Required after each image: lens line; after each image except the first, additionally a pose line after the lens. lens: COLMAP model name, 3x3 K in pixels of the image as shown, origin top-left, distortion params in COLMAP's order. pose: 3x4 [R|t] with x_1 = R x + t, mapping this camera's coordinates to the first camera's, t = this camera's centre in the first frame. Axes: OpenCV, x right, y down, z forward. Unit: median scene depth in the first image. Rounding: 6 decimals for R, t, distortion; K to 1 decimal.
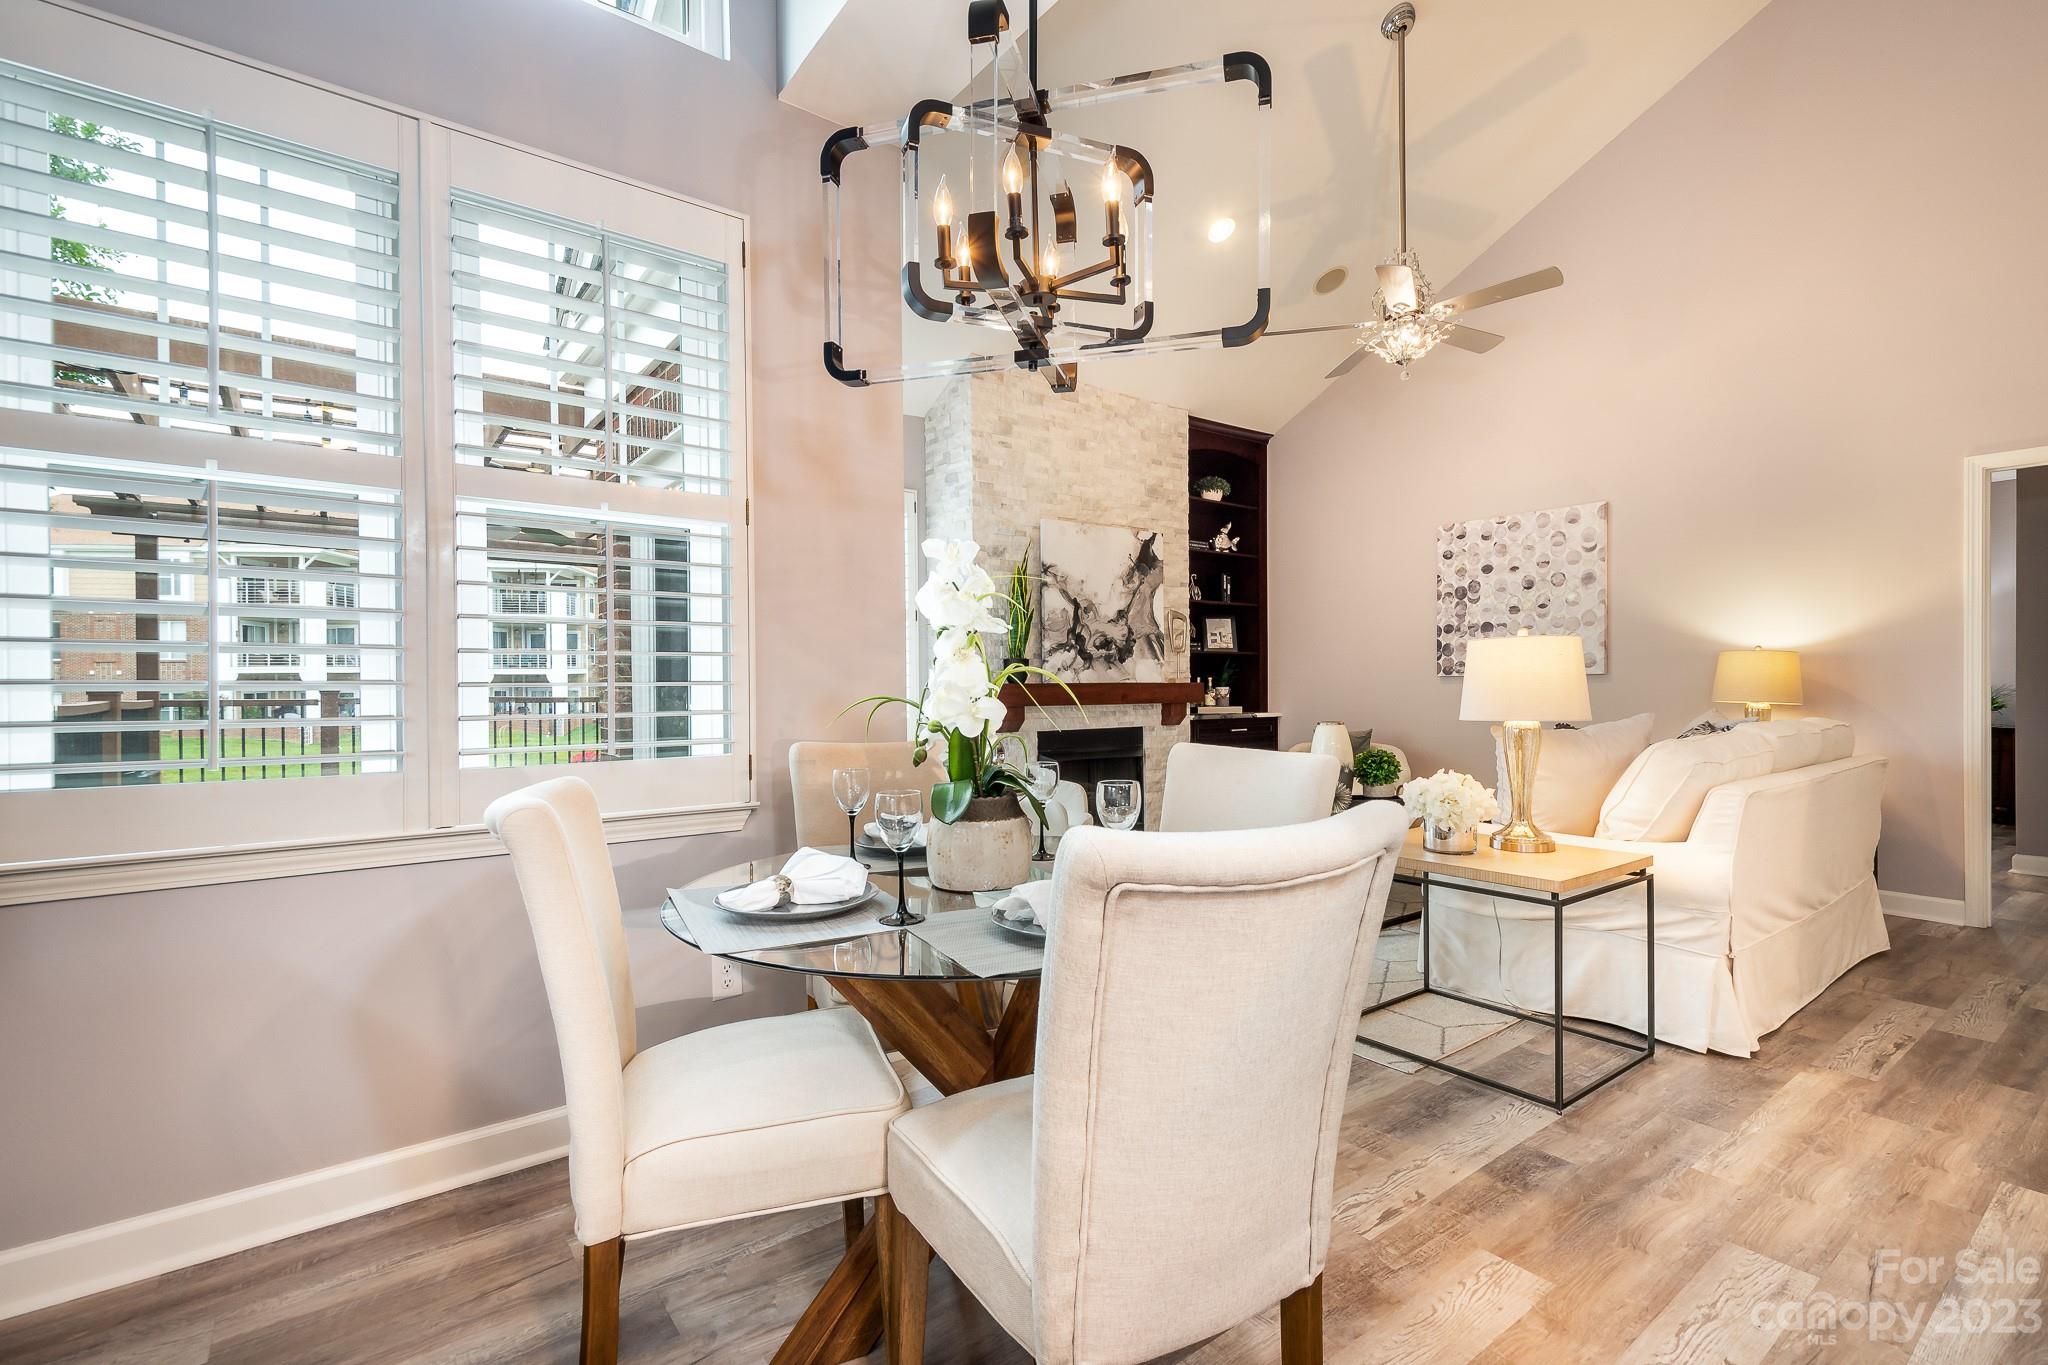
lens RADIAL K [[912.0, 0, 1029.9], [0, 912.0, 693.5], [0, 0, 1]] dist [0.000739, -0.000374]
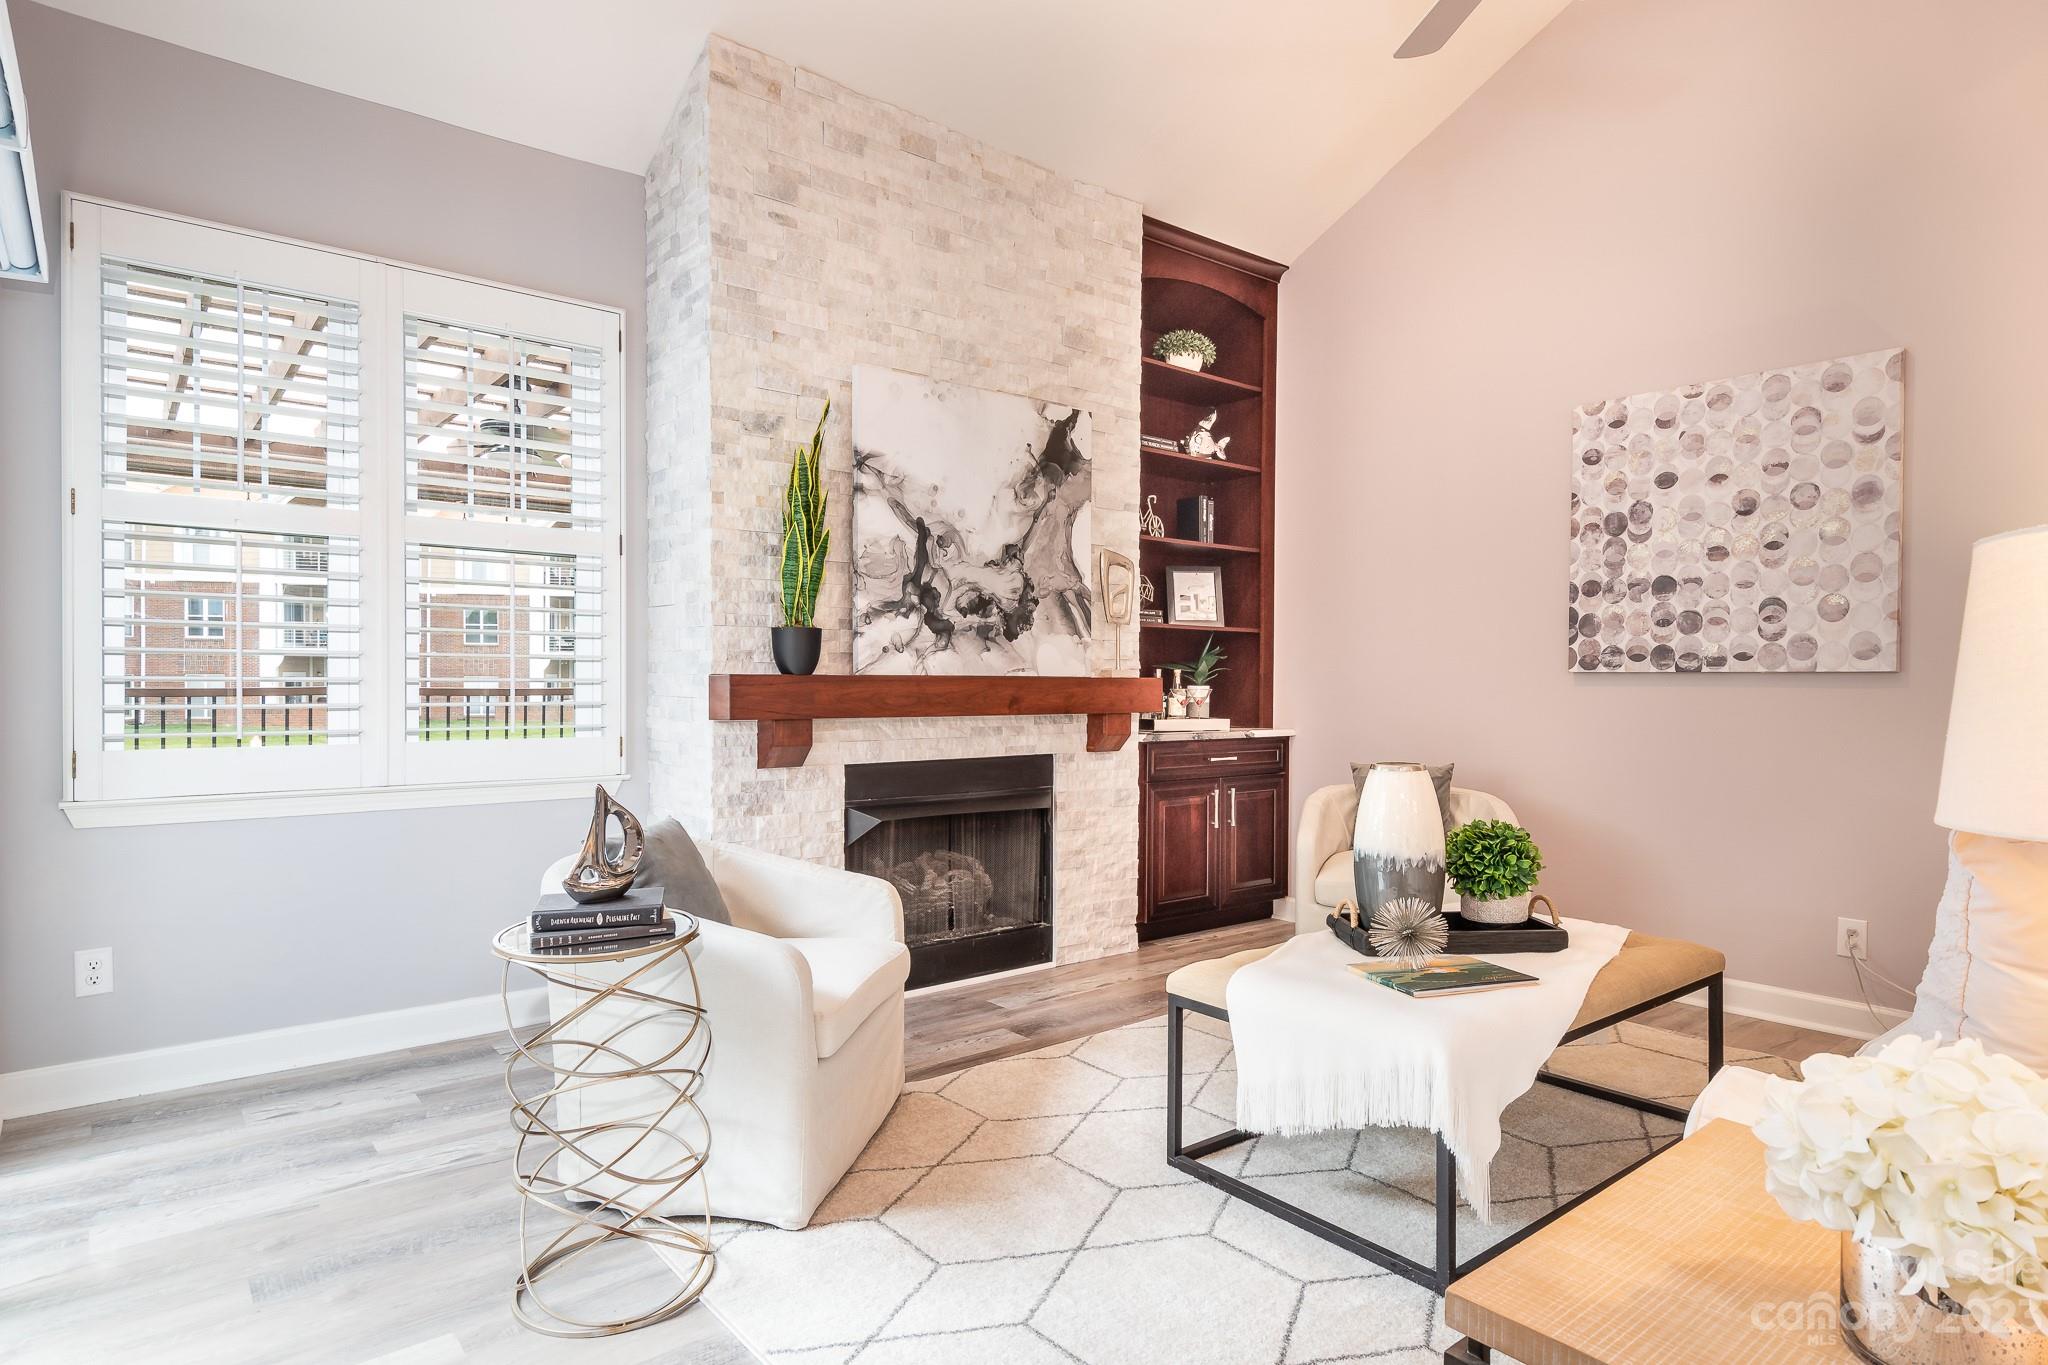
lens RADIAL K [[1121.4, 0, 1032.7], [0, 1121.4, 698.0], [0, 0, 1]] dist [0.002056, -0.008043]
pose [[0.999088, 0.012433, 0.040837, 0.088800], [-0.012765, 0.999888, 0.007876, -0.004308], [-0.040734, -0.008390, 0.999135, 0.328064]]
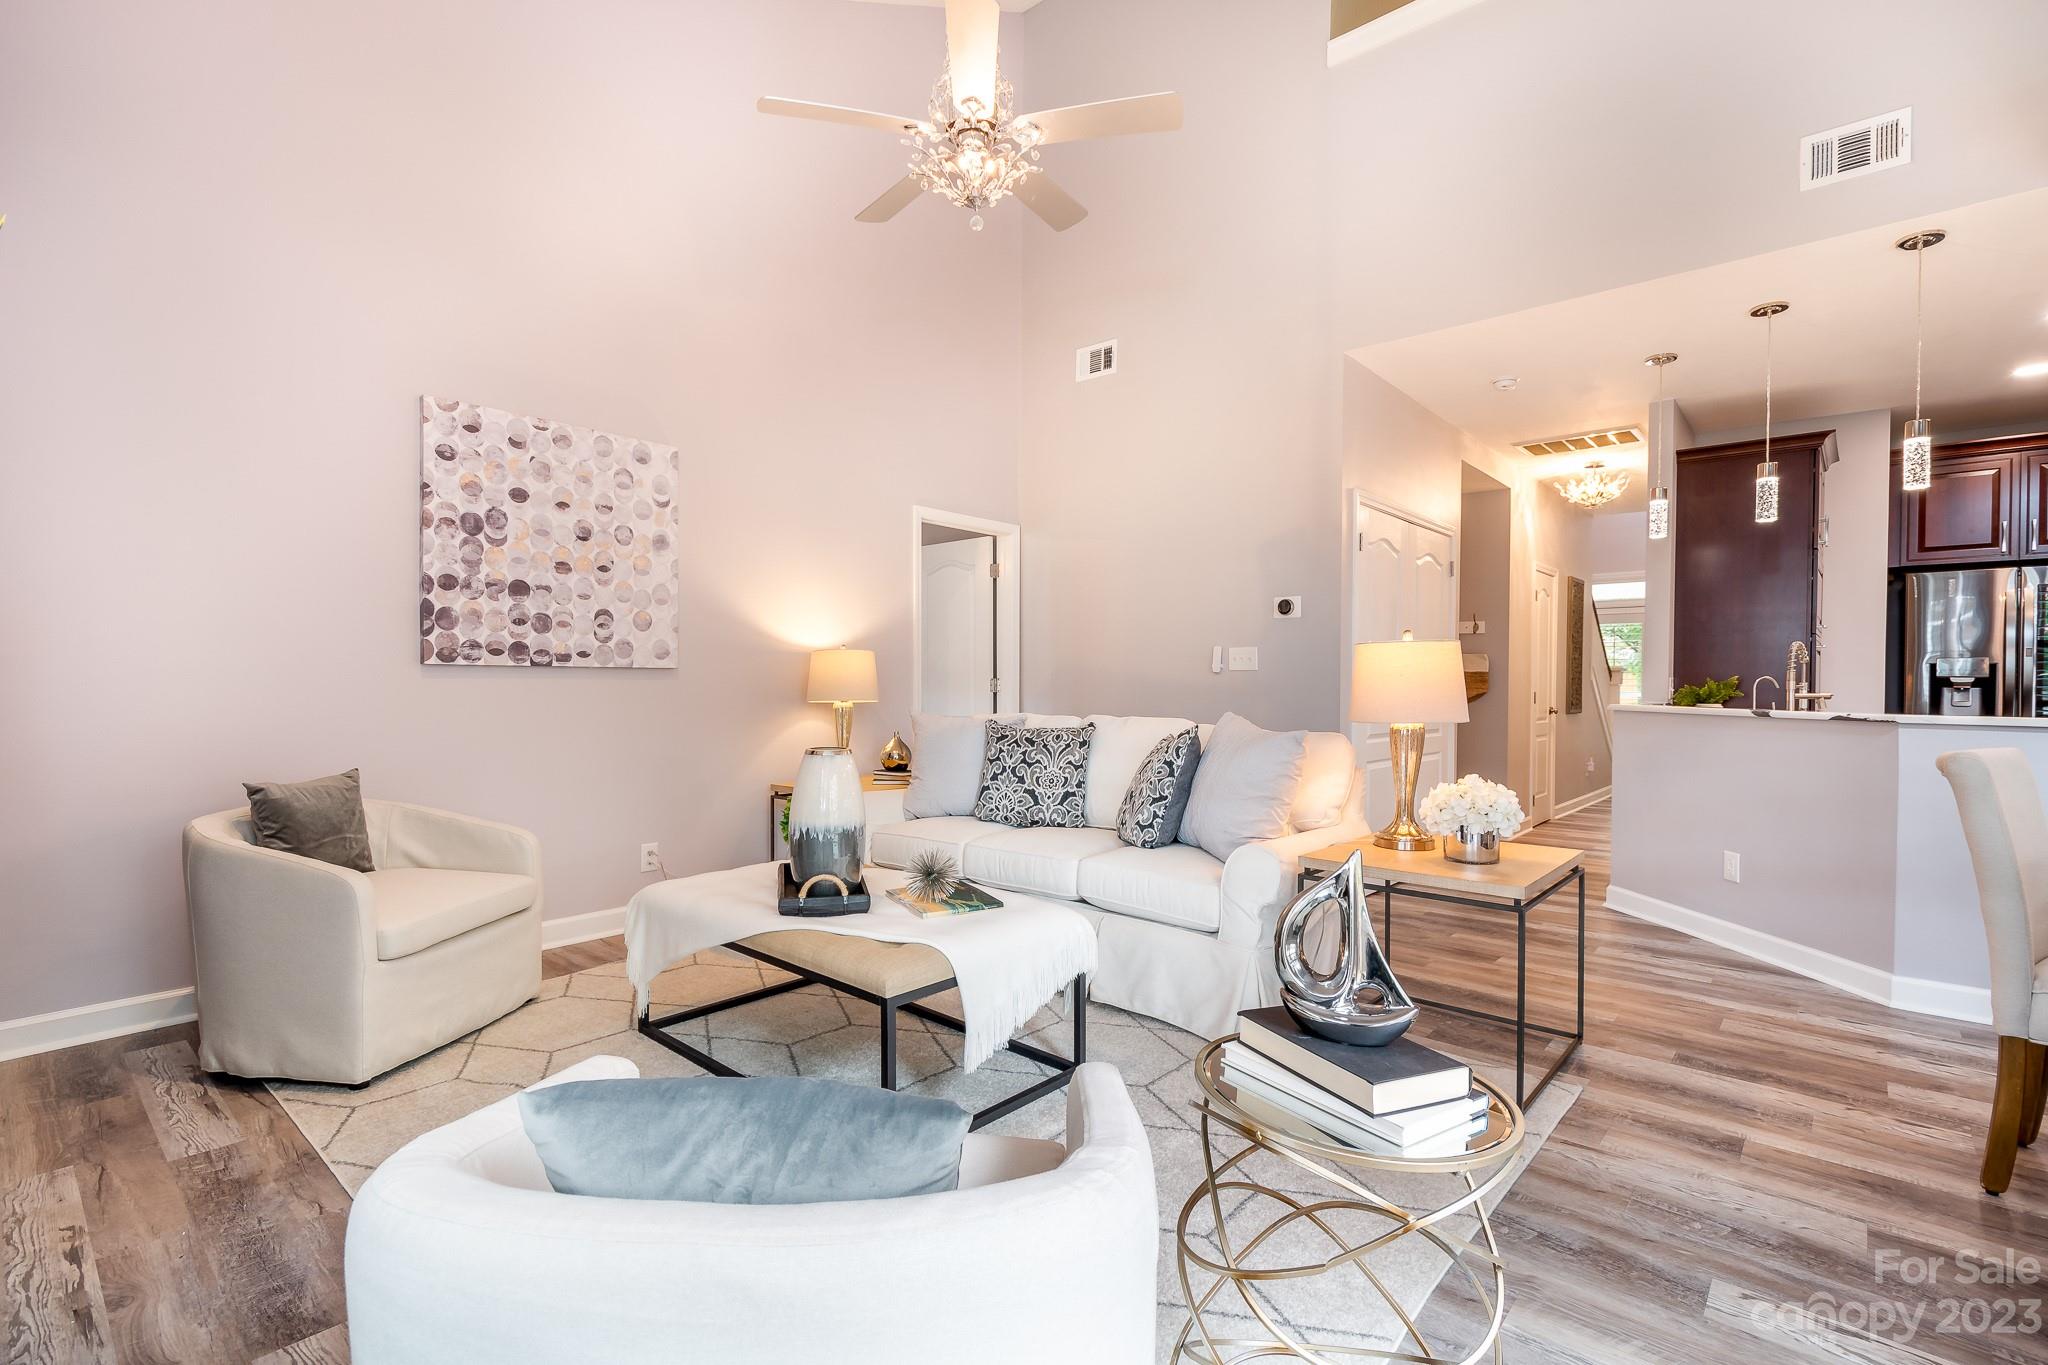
lens RADIAL K [[956.0, 0, 1002.6], [0, 956.0, 691.8], [0, 0, 1]] dist [0.007047, -0.001115]
pose [[-0.196099, -0.005615, 0.980568, -0.204521], [-0.000331, 0.999984, 0.005660, -0.005468], [-0.980584, 0.000786, -0.196098, 0.792919]]
